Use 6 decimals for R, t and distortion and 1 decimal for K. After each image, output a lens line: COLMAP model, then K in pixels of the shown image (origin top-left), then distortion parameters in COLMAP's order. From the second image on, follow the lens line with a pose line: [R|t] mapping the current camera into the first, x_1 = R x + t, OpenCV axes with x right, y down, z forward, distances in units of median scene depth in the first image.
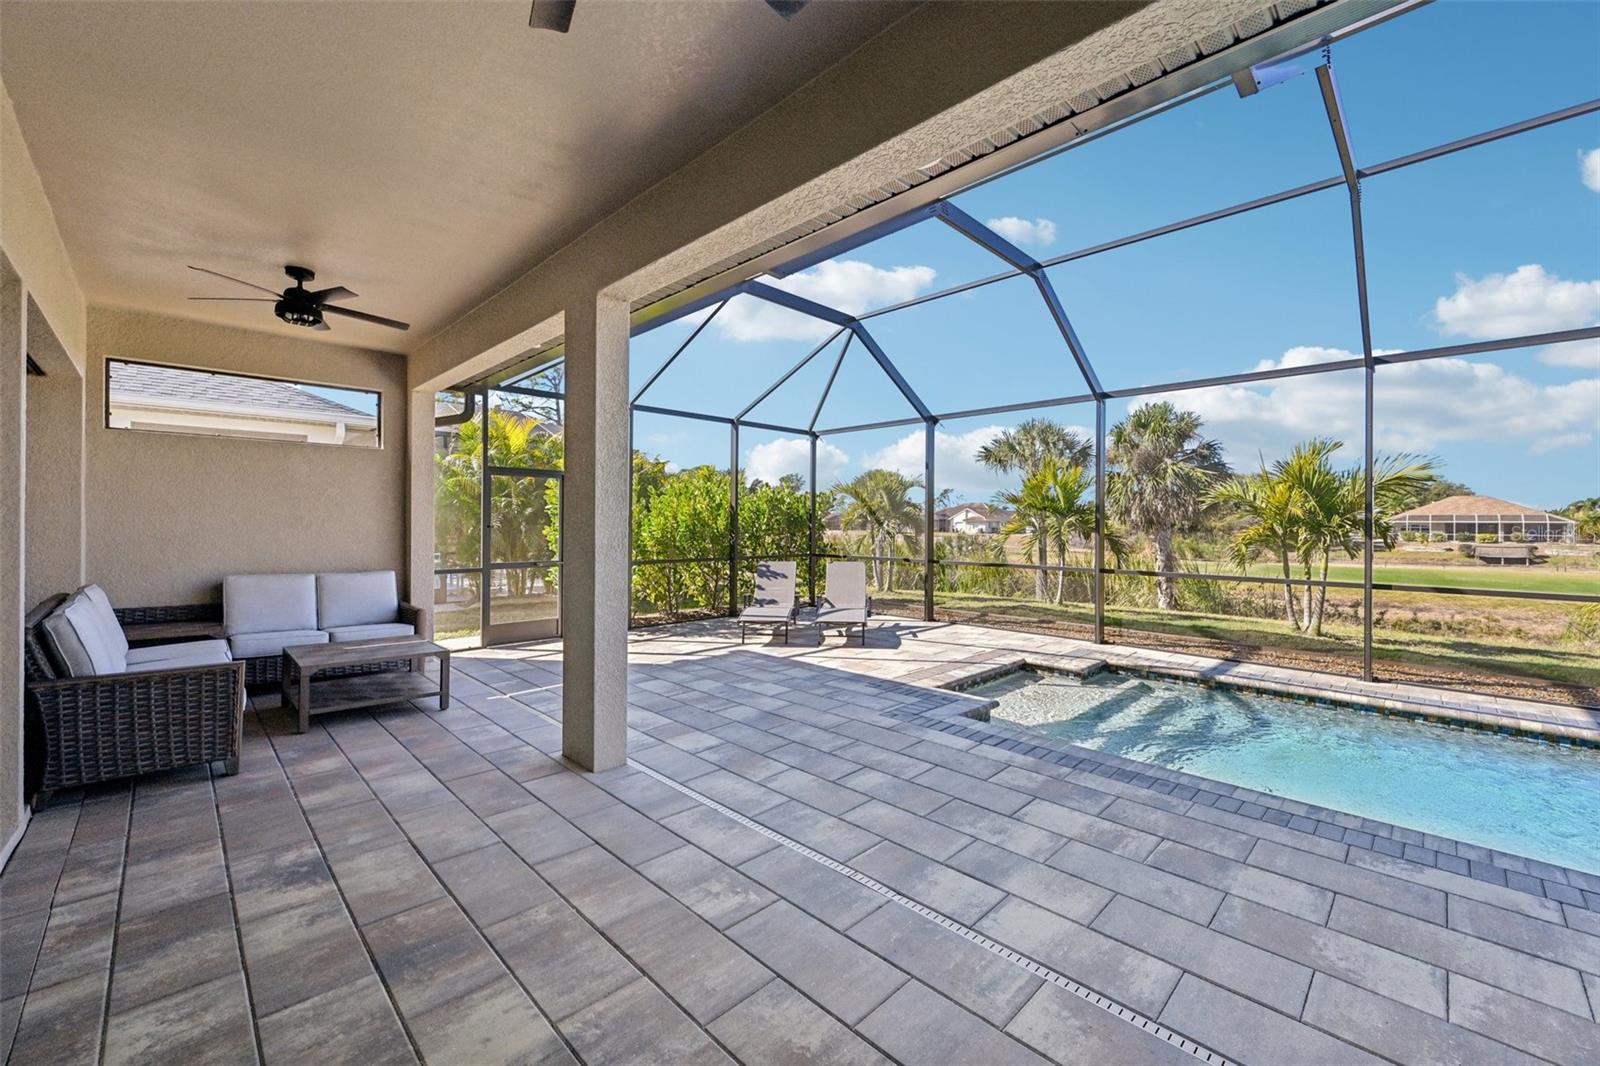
lens RADIAL K [[652.2, 0, 790.0], [0, 652.2, 522.8], [0, 0, 1]] dist [0.004361, -0.000138]
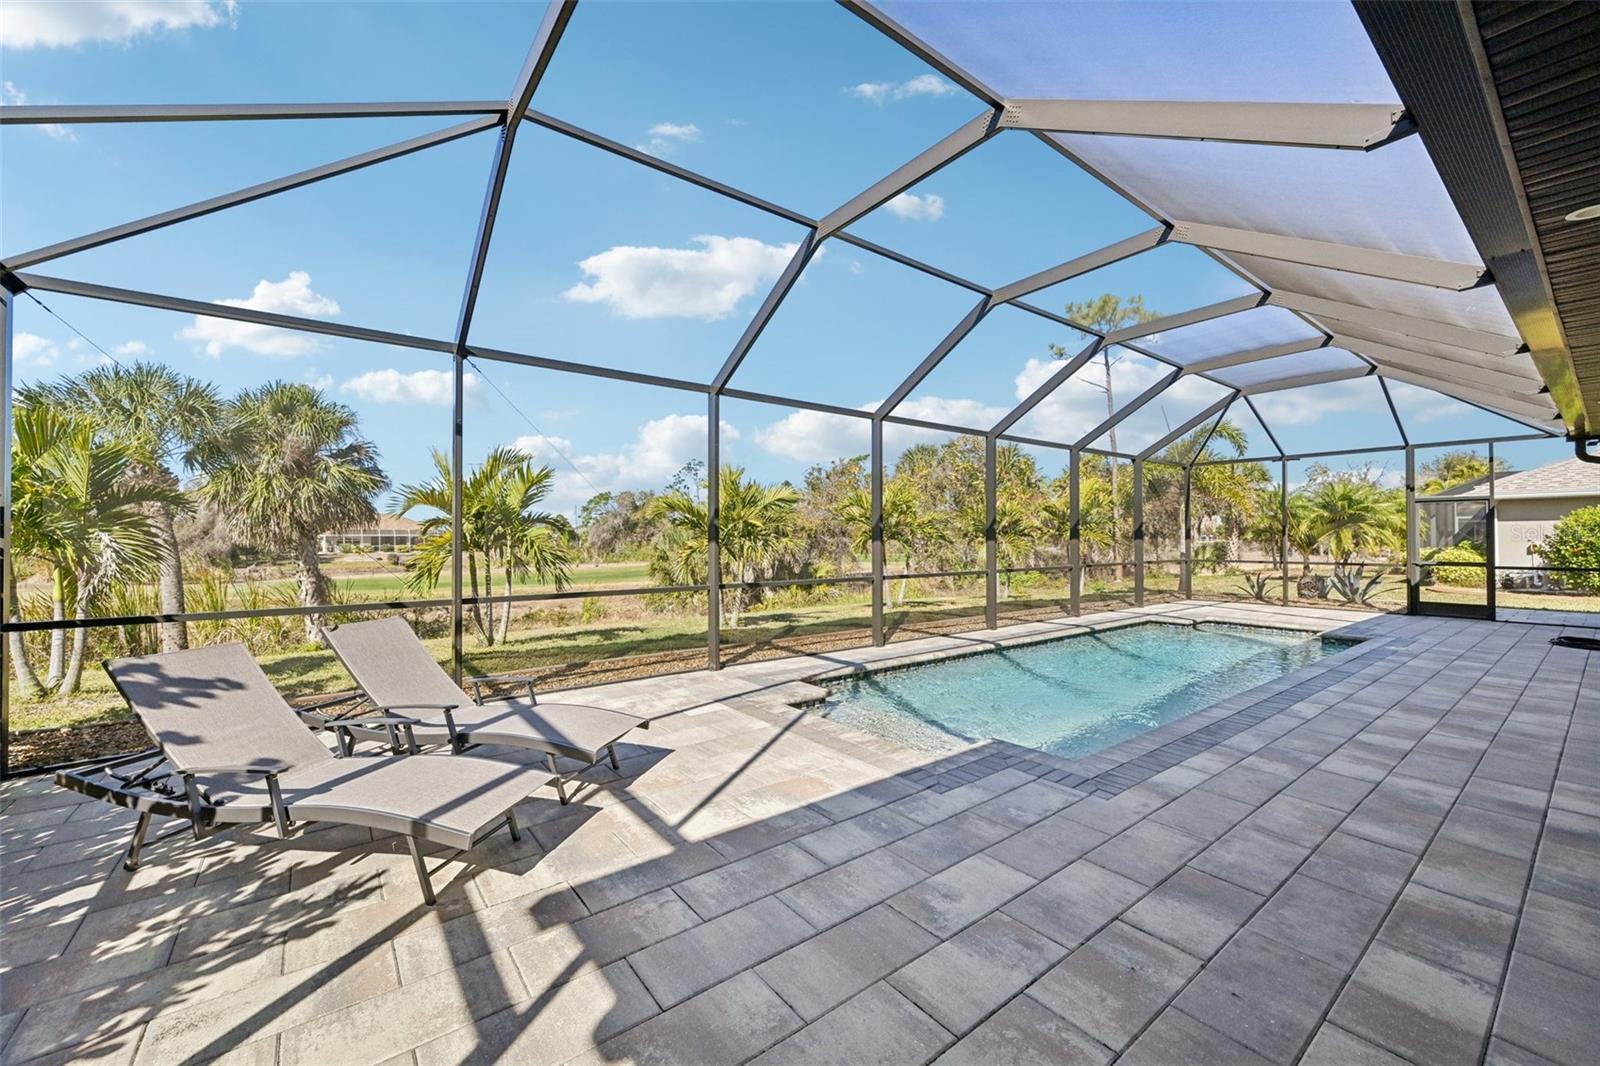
lens RADIAL K [[652.2, 0, 798.7], [0, 652.2, 532.2], [0, 0, 1]] dist [0.004361, -0.000138]
pose [[0.093030, 0.004651, 0.995652, -0.505713], [0.003206, 0.999983, -0.004971, 0.010152], [-0.995658, 0.003655, 0.093014, 1.082306]]
